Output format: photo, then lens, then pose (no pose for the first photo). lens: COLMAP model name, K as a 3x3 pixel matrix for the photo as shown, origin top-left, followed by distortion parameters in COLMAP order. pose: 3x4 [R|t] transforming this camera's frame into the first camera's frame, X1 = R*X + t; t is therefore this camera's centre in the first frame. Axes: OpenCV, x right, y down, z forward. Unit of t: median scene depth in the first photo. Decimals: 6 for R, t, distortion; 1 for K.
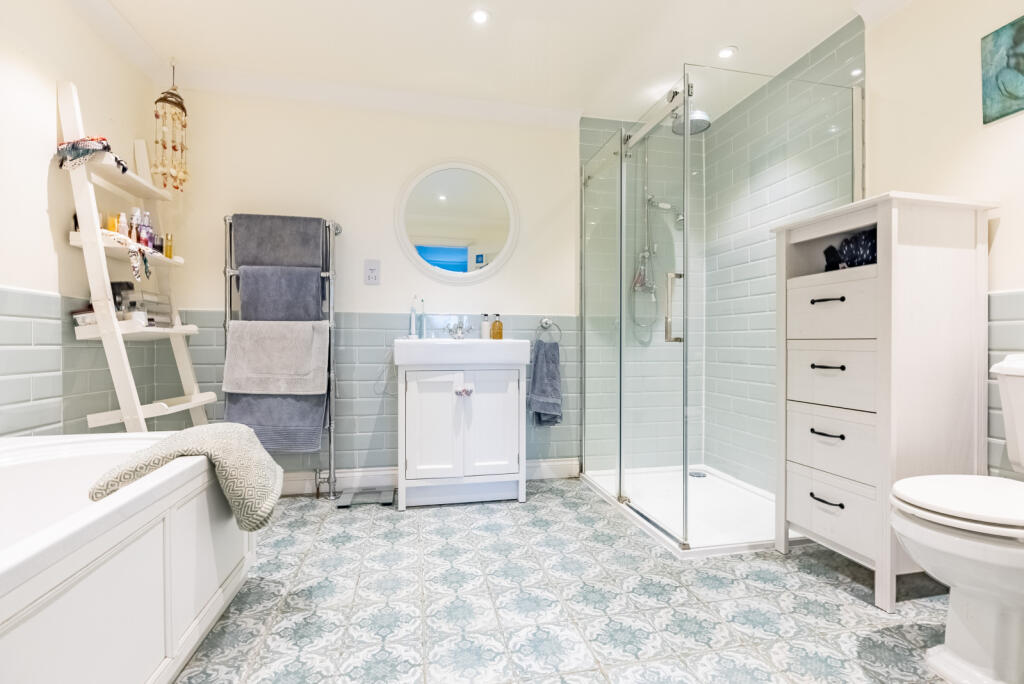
lens RADIAL K [[470.2, 0, 519.0], [0, 470.2, 342.5], [0, 0, 1]] dist [-0.008757, 0.002820]
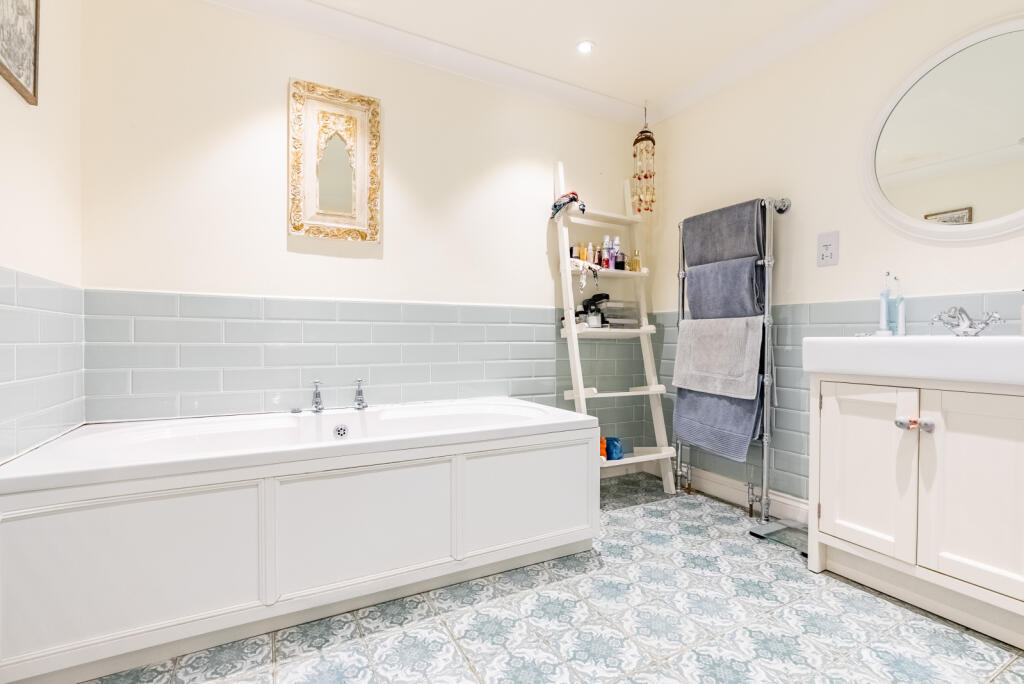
lens RADIAL K [[470.2, 0, 520.4], [0, 470.2, 342.1], [0, 0, 1]] dist [-0.008757, 0.002820]
pose [[0.288839, 0.007681, -0.957347, 0.305868], [-0.004393, 0.999968, 0.006697, -0.001803], [0.957368, 0.002271, 0.288864, 0.341373]]
